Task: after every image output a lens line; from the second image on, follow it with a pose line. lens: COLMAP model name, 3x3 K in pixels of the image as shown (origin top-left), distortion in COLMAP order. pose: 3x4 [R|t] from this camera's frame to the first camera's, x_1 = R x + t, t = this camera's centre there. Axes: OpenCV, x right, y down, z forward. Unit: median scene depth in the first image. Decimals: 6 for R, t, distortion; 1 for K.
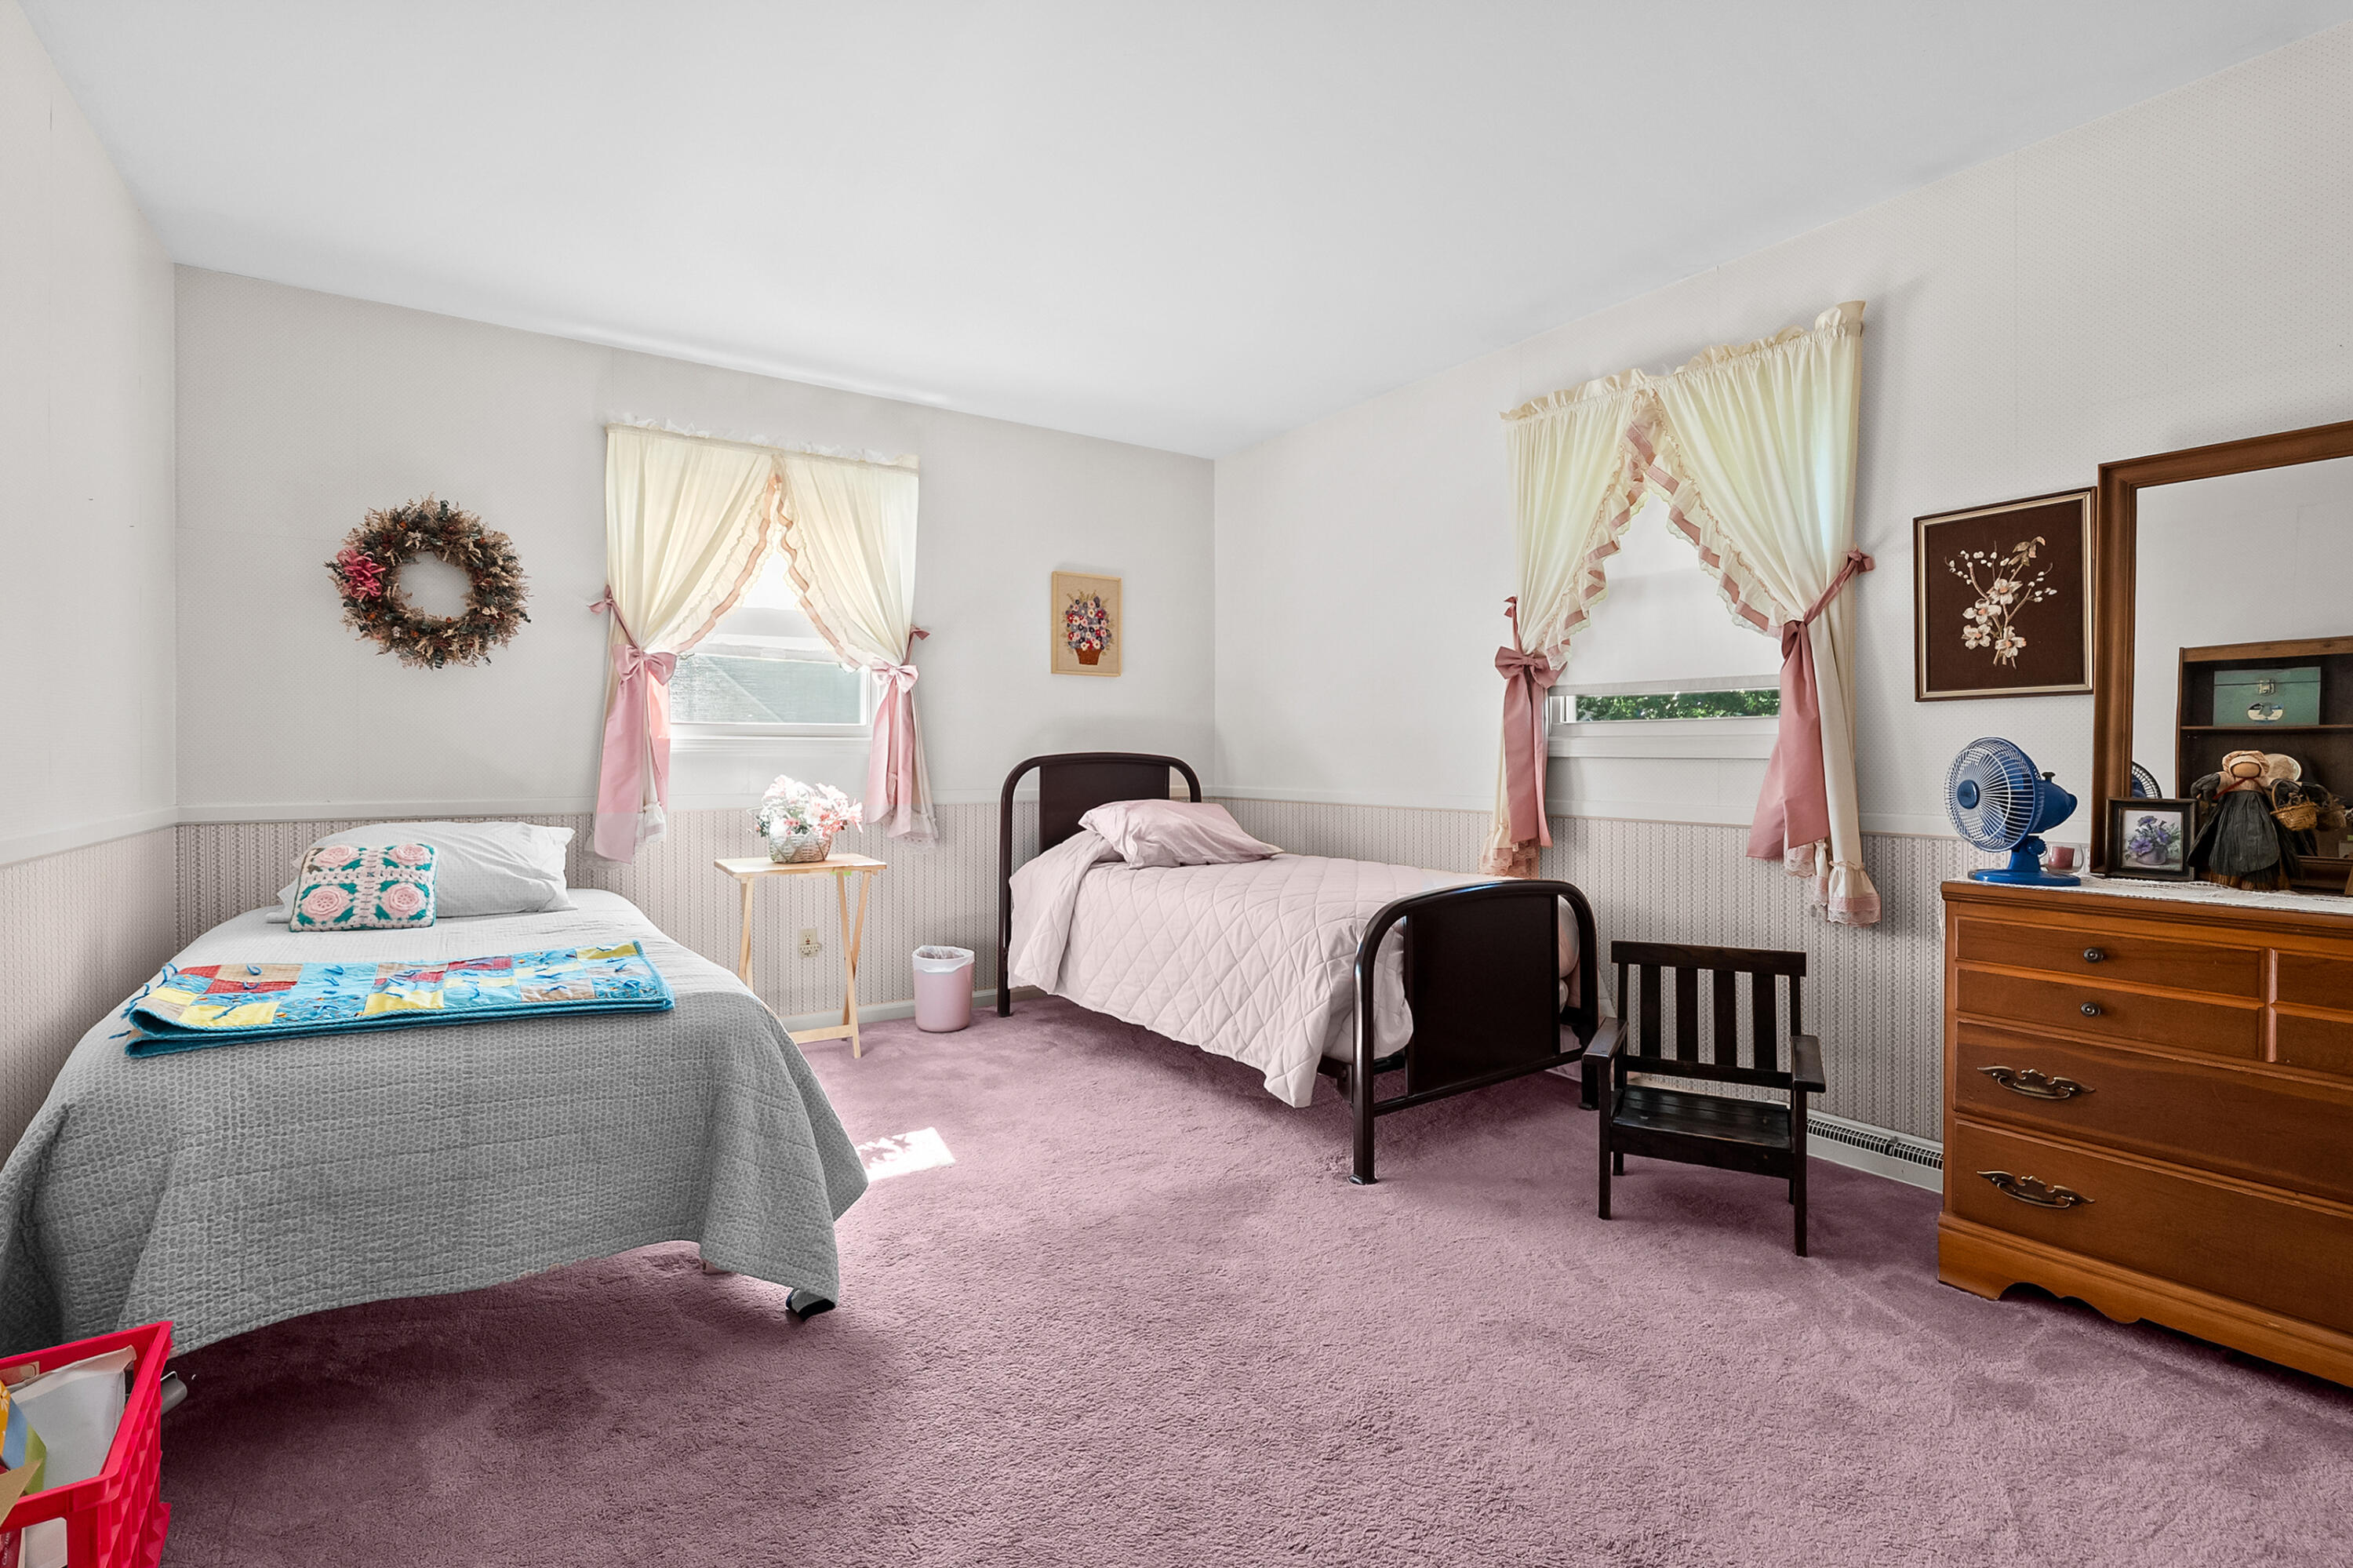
lens RADIAL K [[1076.2, 0, 1177.1], [0, 1076.2, 768.7], [0, 0, 1]] dist [-0.007987, 0.001093]
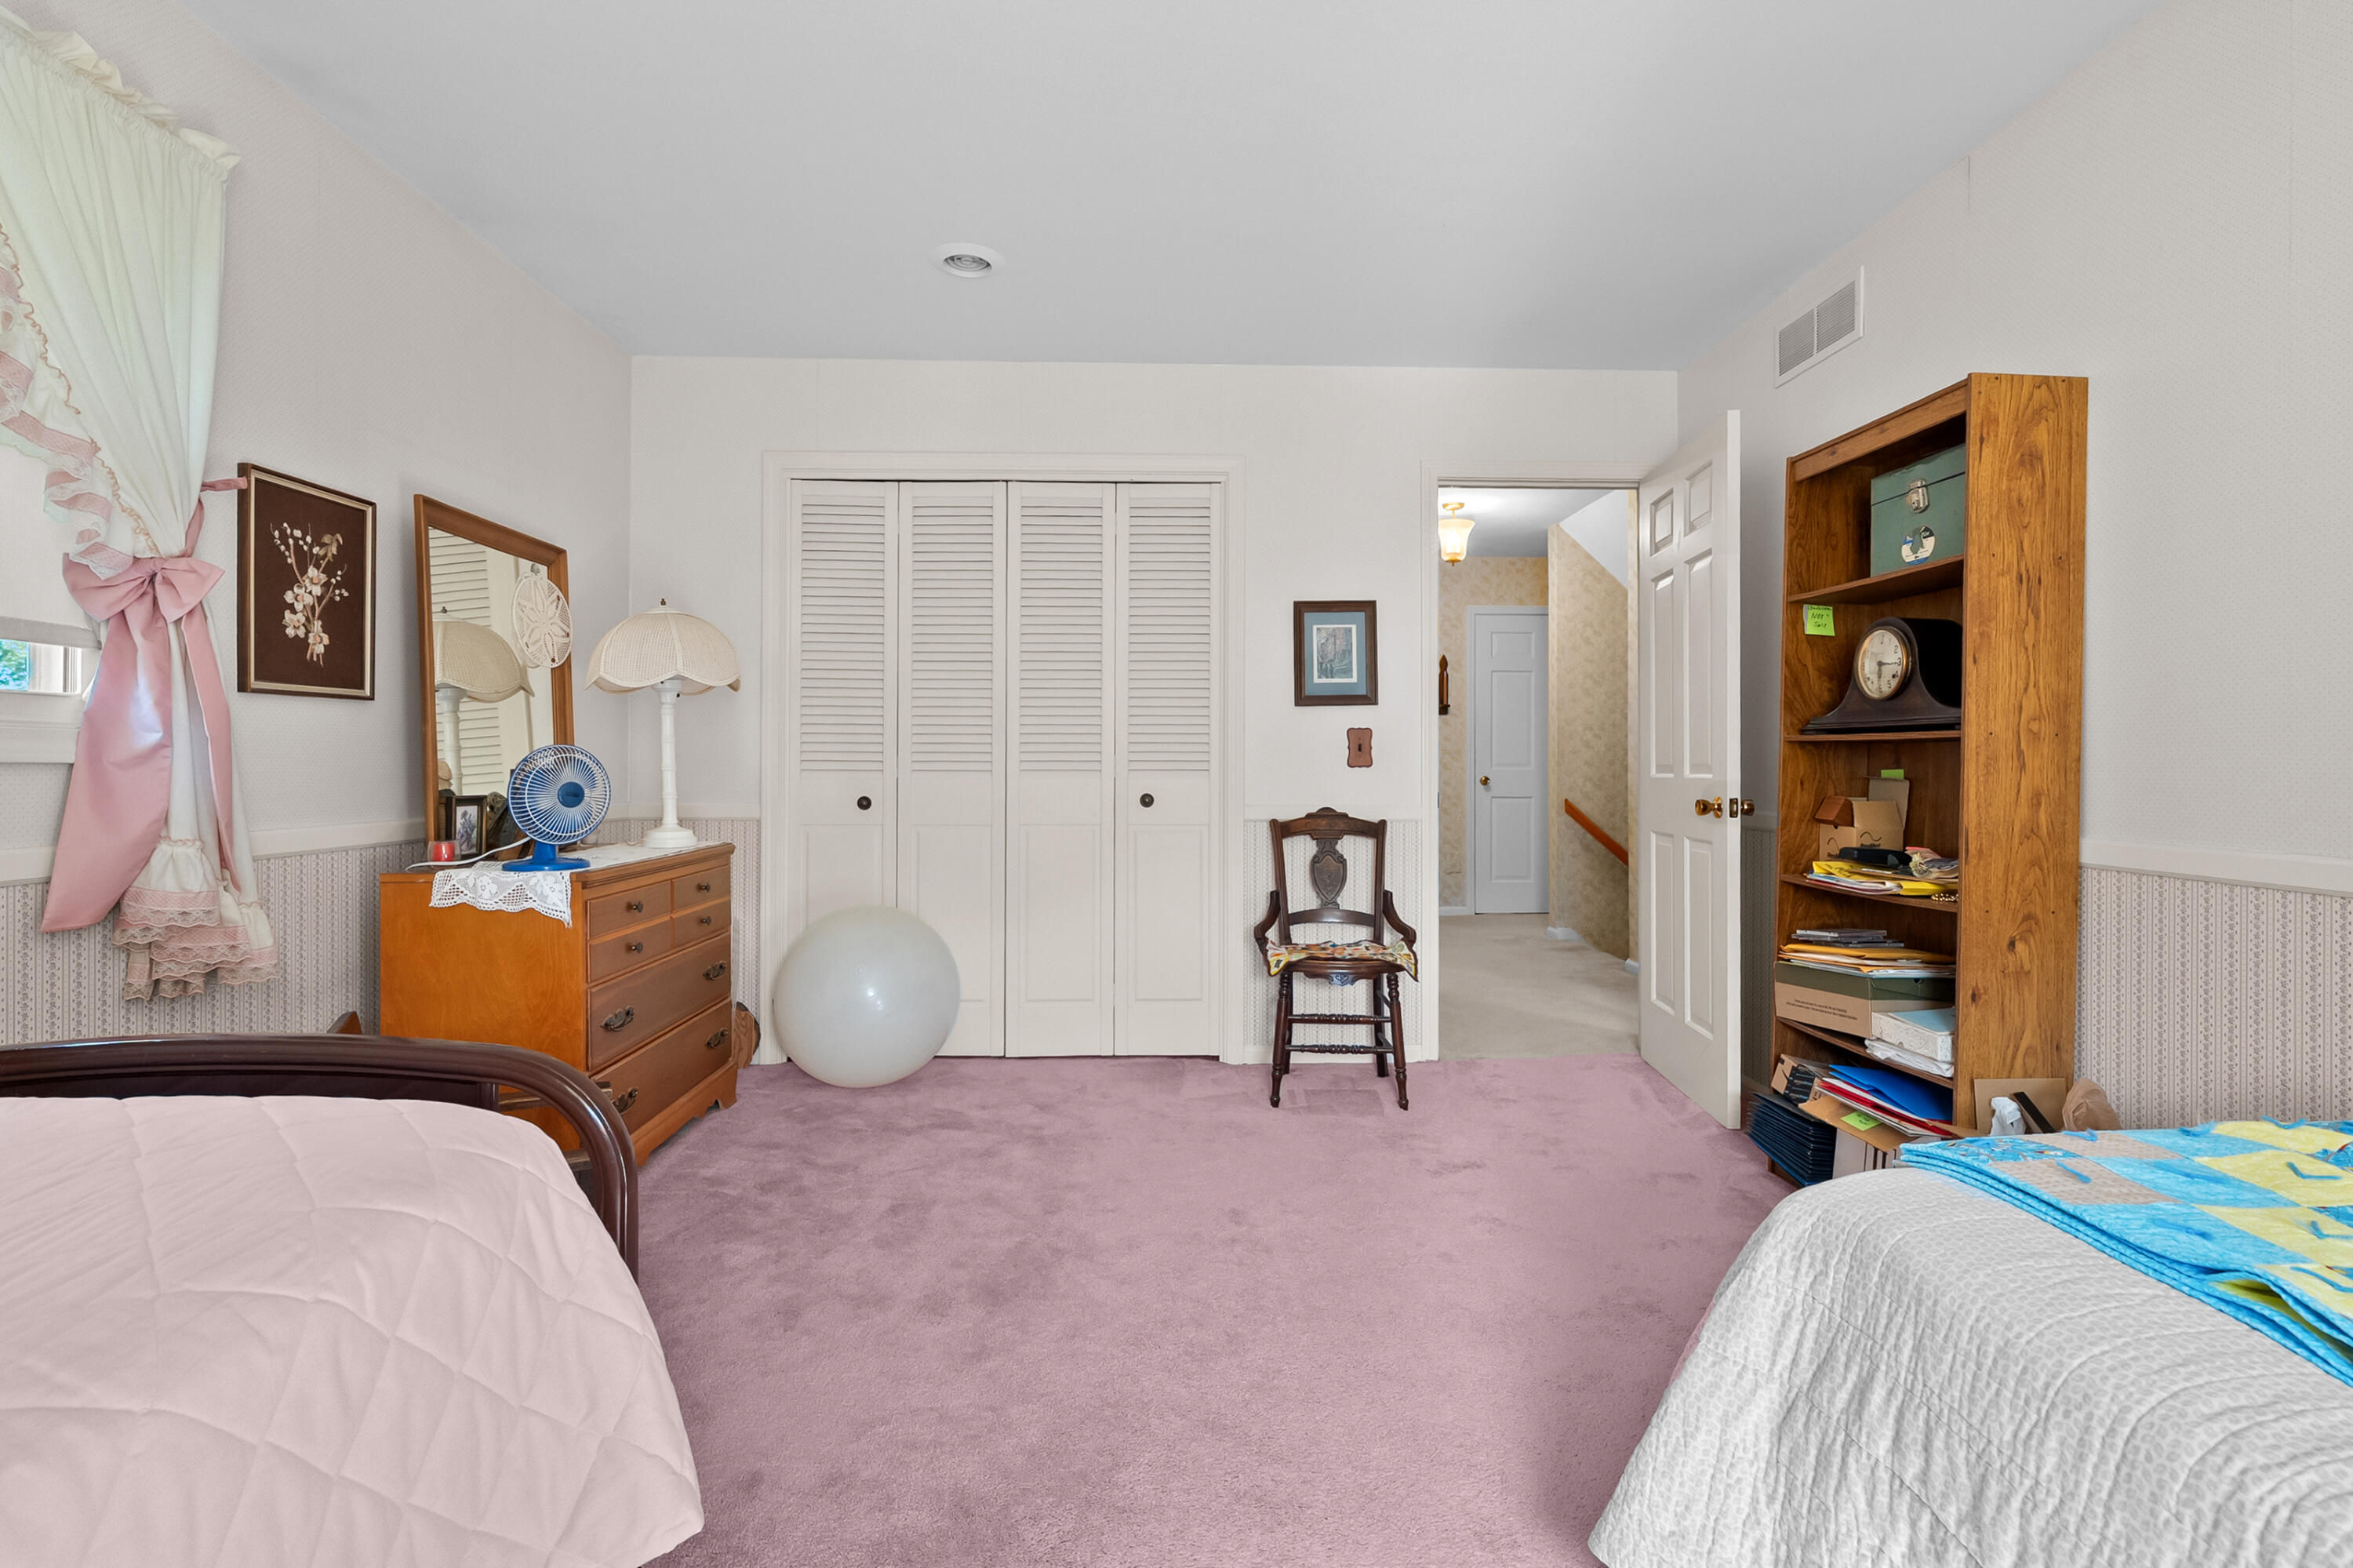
lens RADIAL K [[1076.2, 0, 1174.0], [0, 1076.2, 770.5], [0, 0, 1]] dist [-0.007987, 0.001093]
pose [[-0.831058, -0.003277, 0.556176, -0.354869], [0.006354, 0.999861, 0.015386, -0.011961], [-0.556150, 0.016320, -0.830922, 1.348611]]
